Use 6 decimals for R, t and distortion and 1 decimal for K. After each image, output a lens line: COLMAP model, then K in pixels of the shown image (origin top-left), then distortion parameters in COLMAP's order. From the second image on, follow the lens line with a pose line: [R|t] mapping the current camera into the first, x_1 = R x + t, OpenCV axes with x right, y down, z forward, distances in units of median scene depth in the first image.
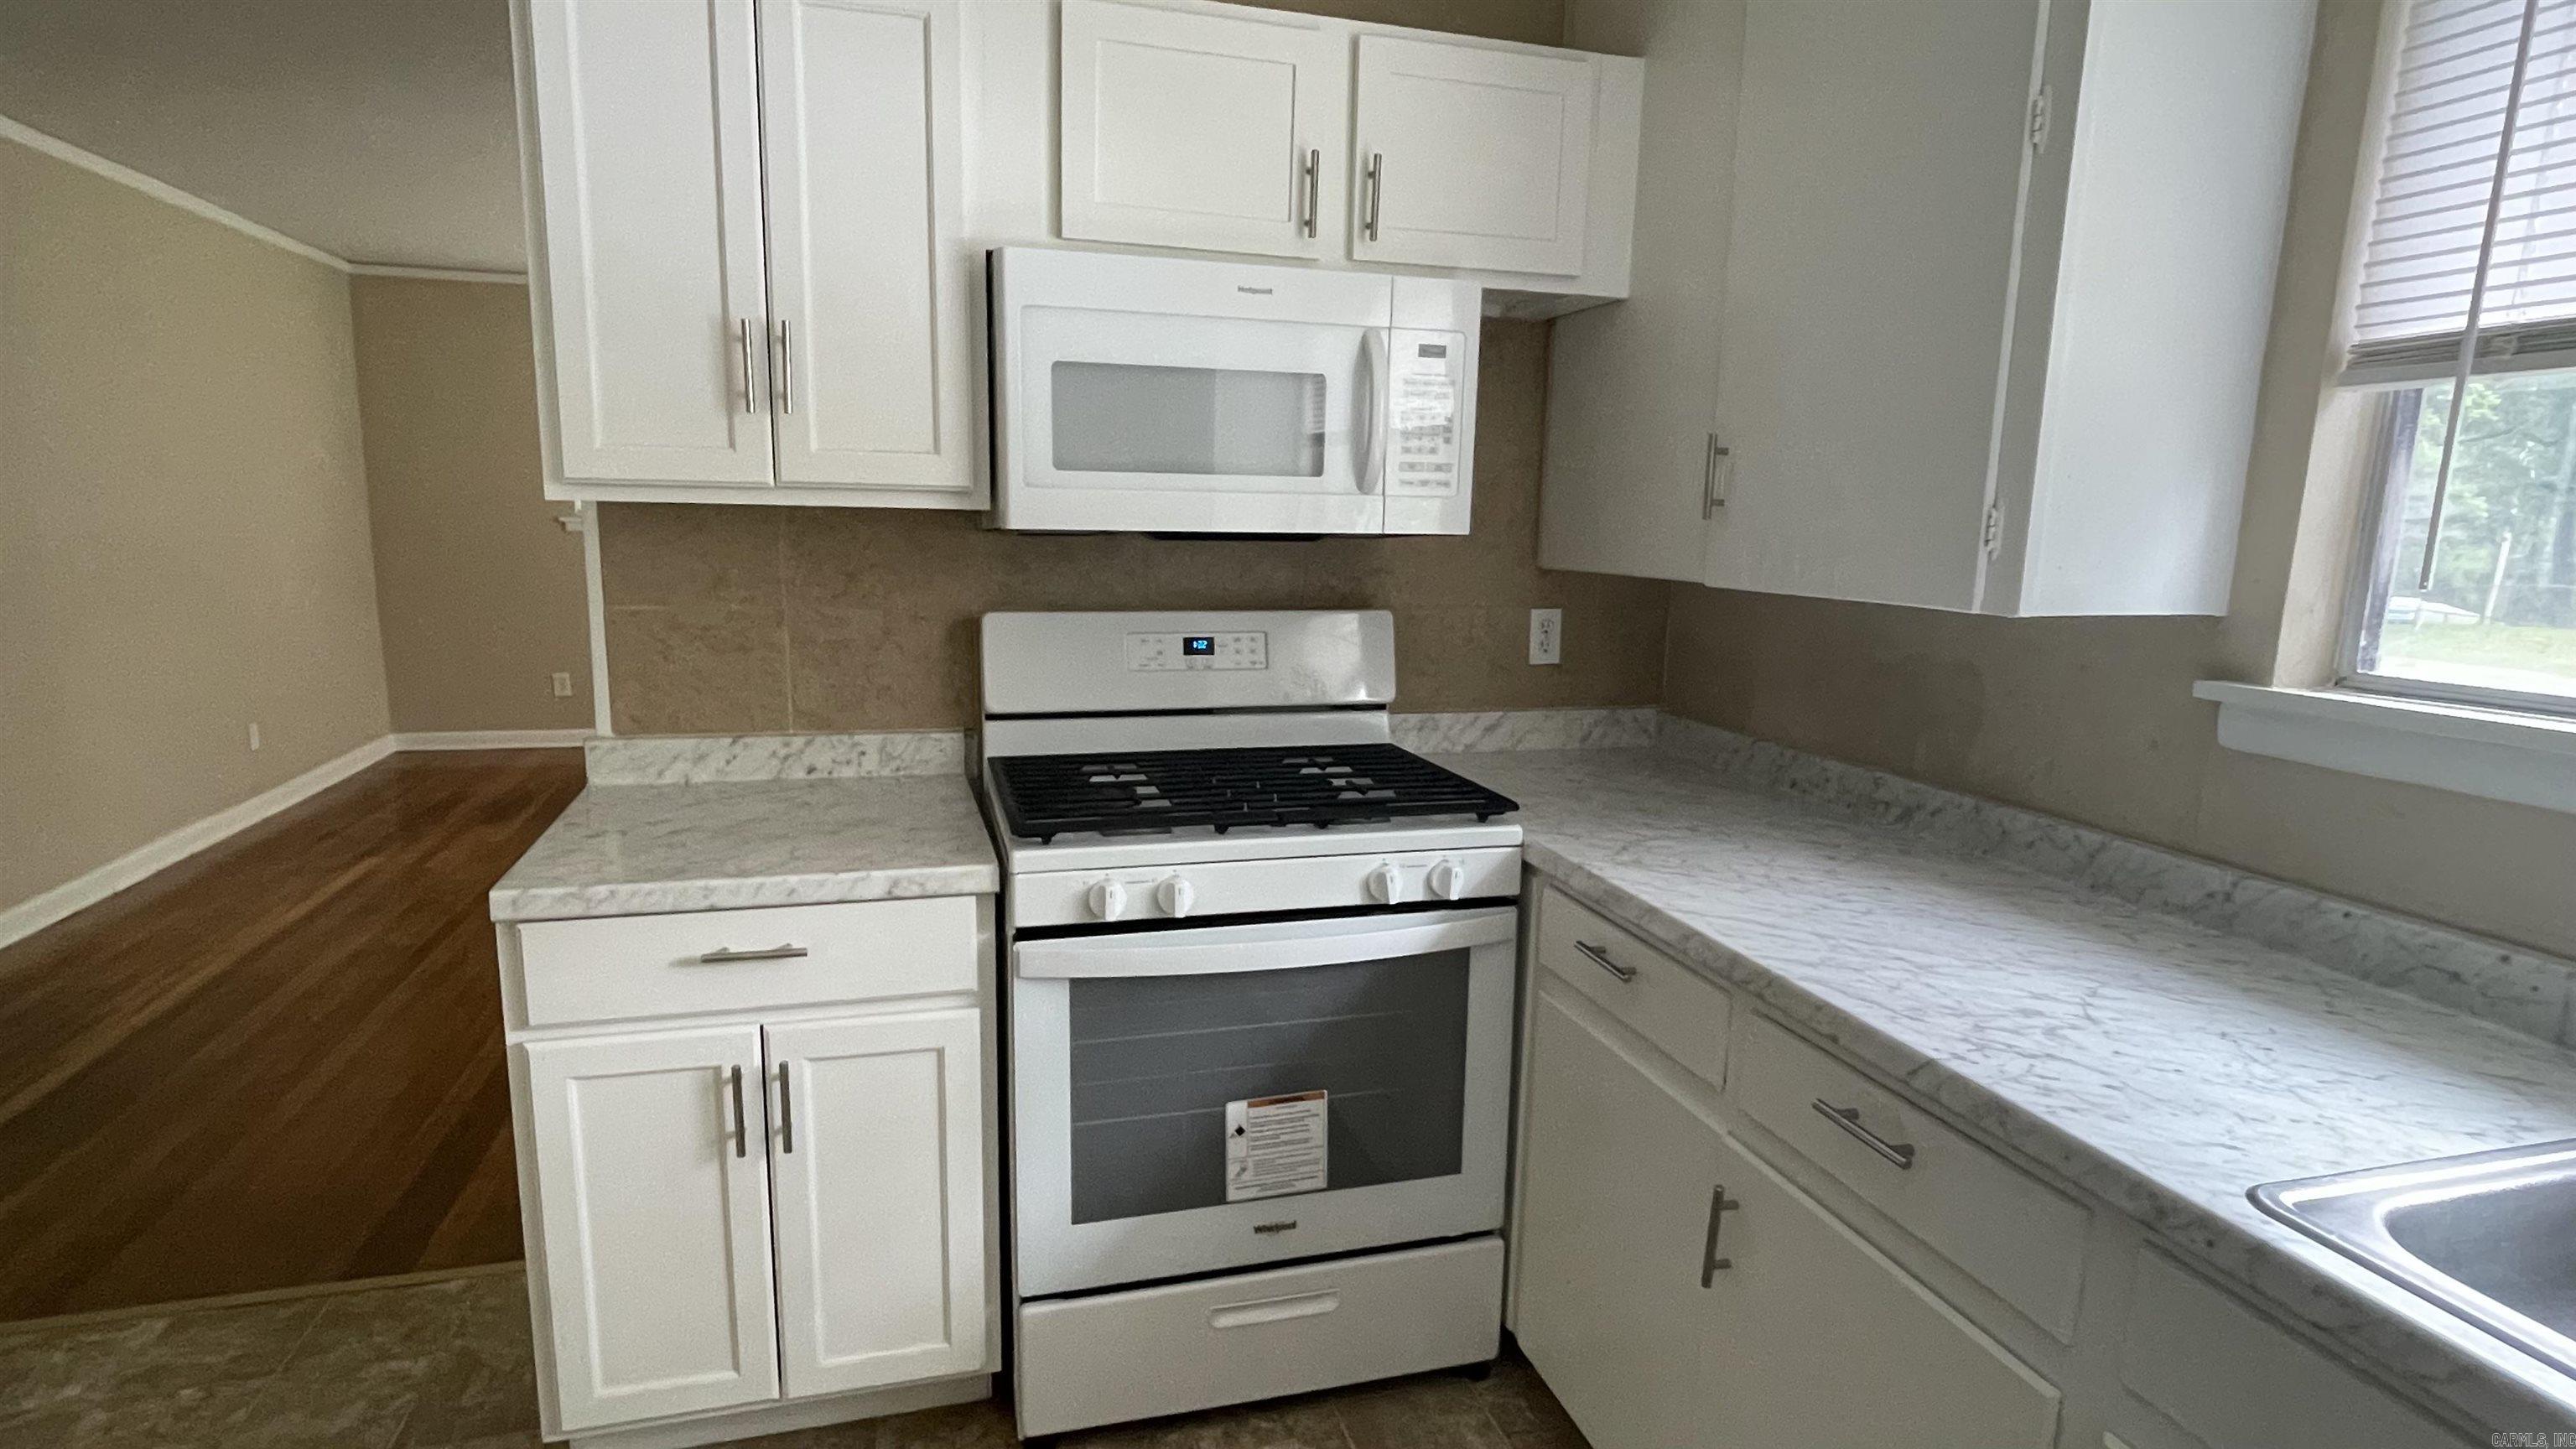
lens RADIAL K [[1299.5, 0, 1286.3], [0, 1299.5, 729.7], [0, 0, 1]] dist [-0.012292, 0.002439]
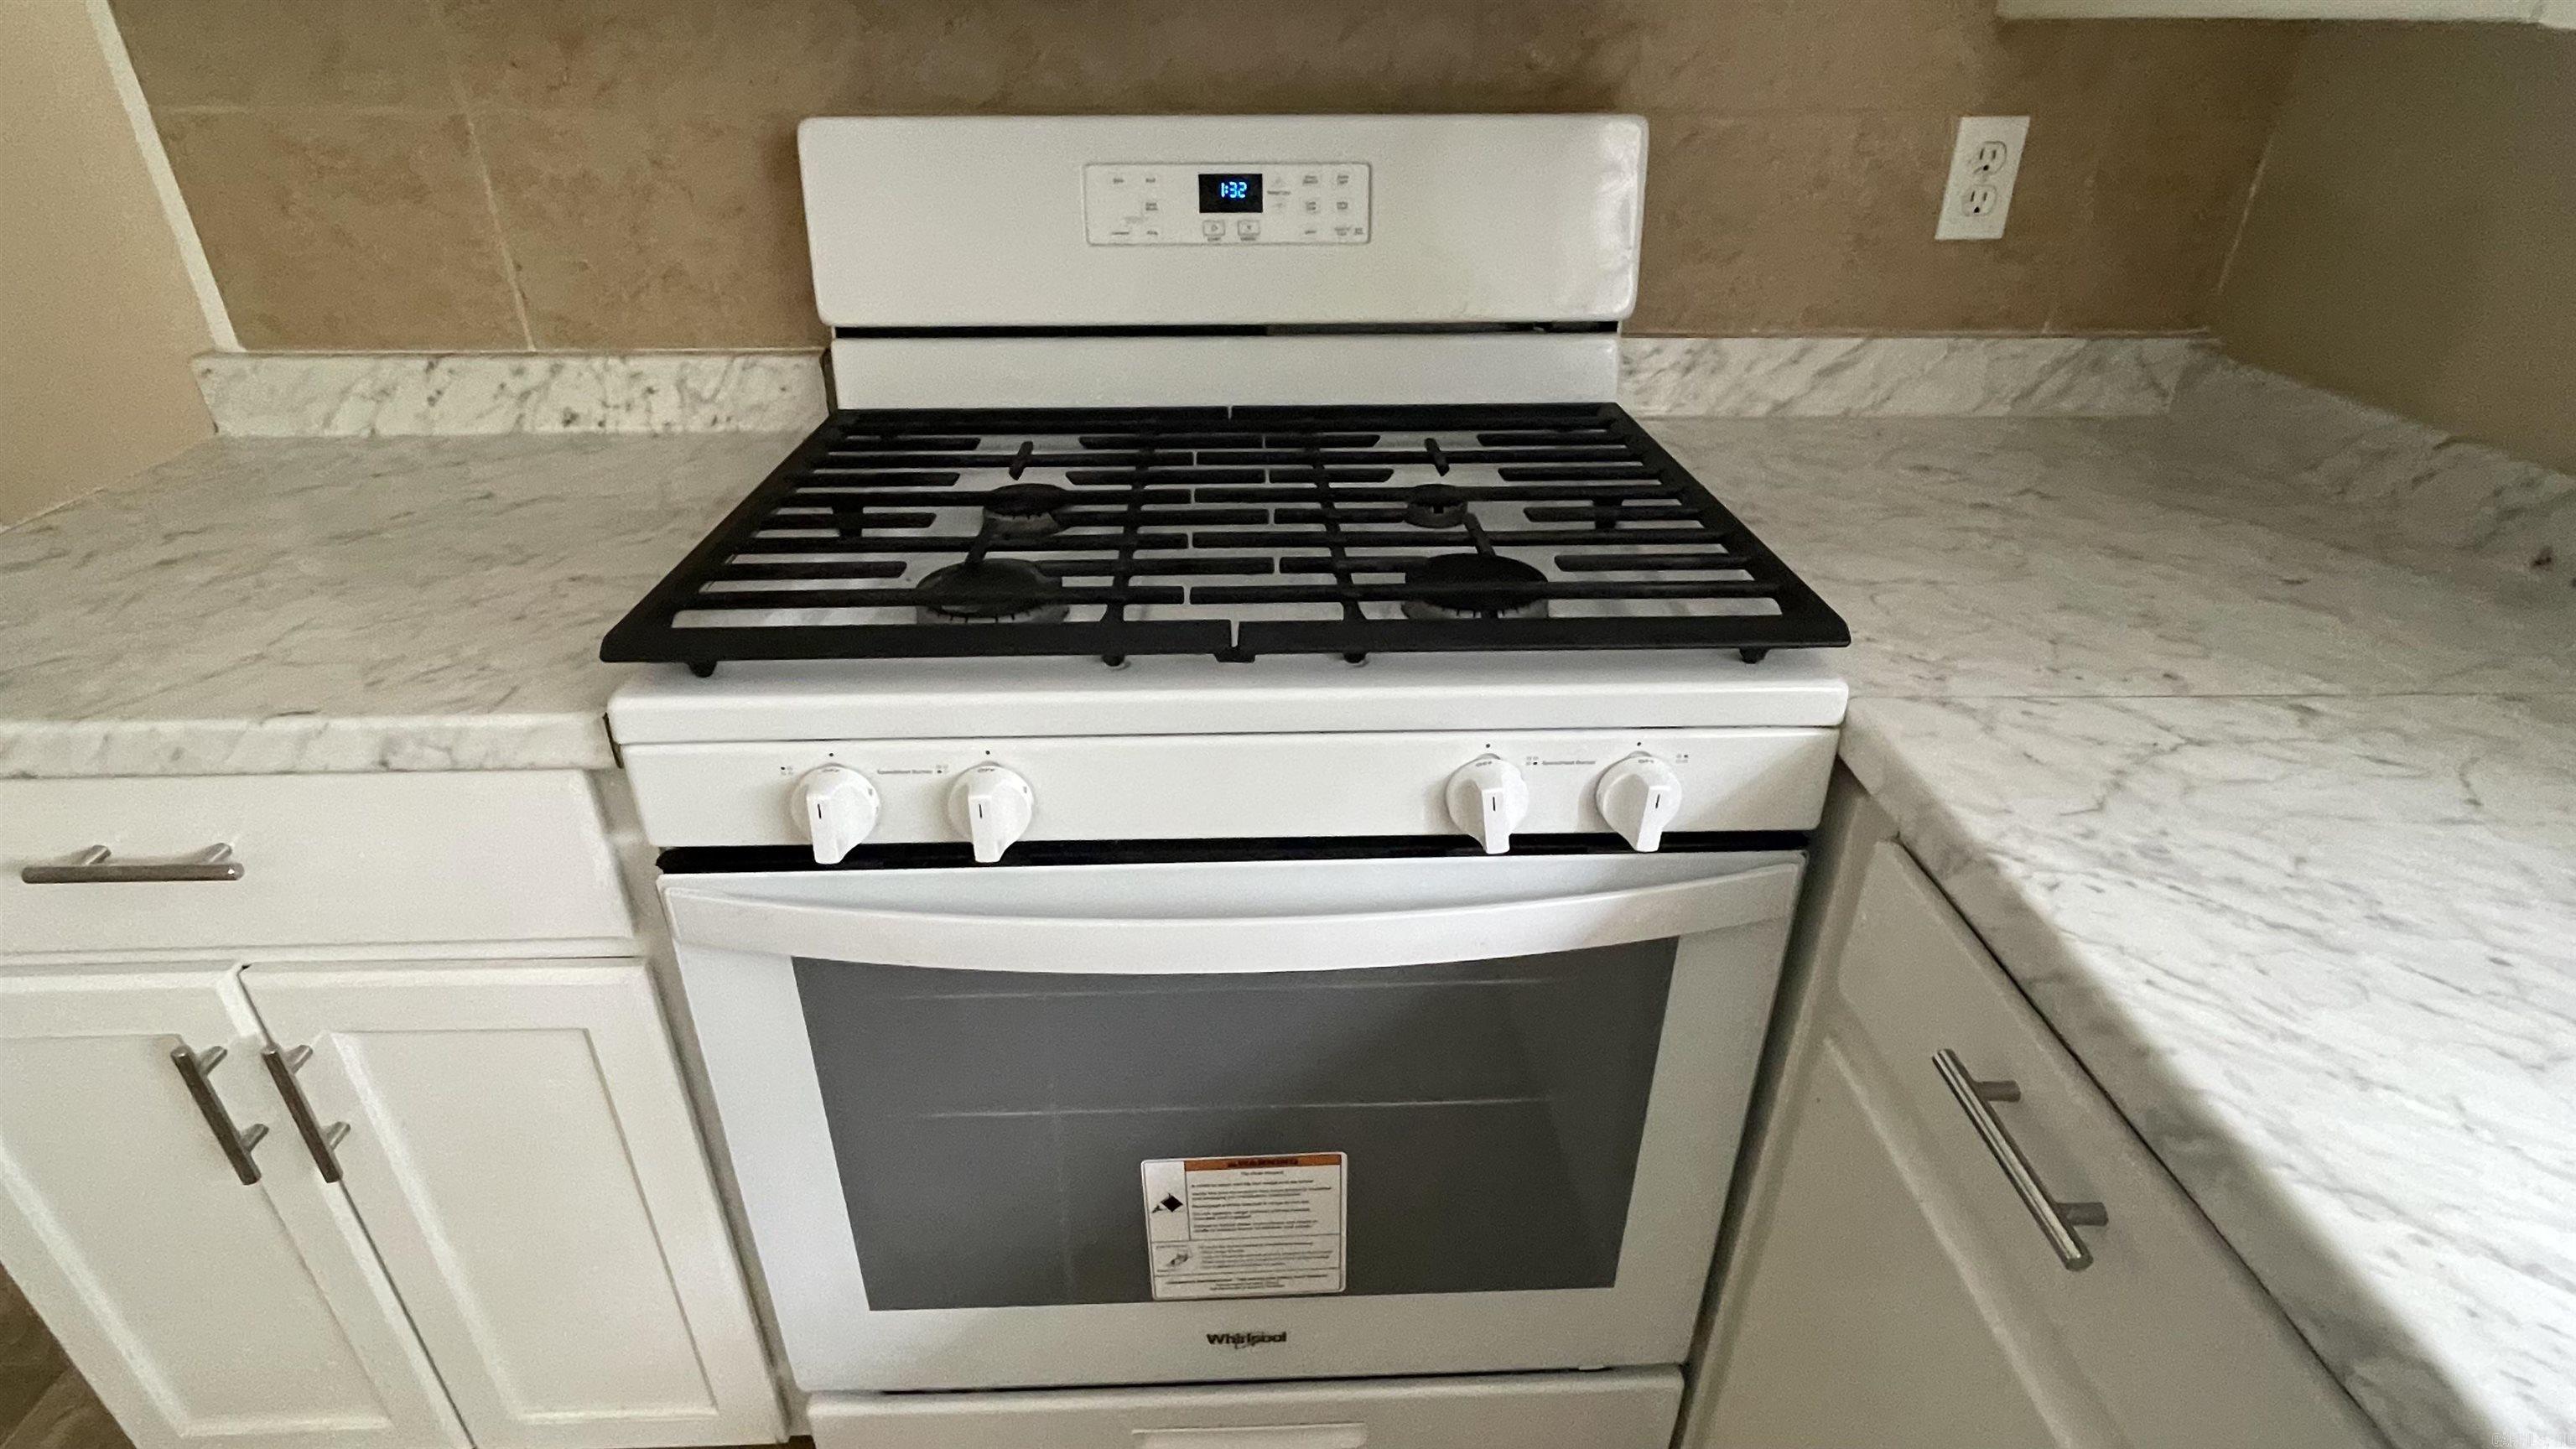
lens RADIAL K [[1299.5, 0, 1281.5], [0, 1299.5, 751.4], [0, 0, 1]] dist [-0.012292, 0.002439]
pose [[0.969841, 0.105755, -0.219599, 0.088849], [-0.024389, 0.938551, 0.344278, -0.037264], [0.242514, -0.328540, 0.912825, 0.510425]]
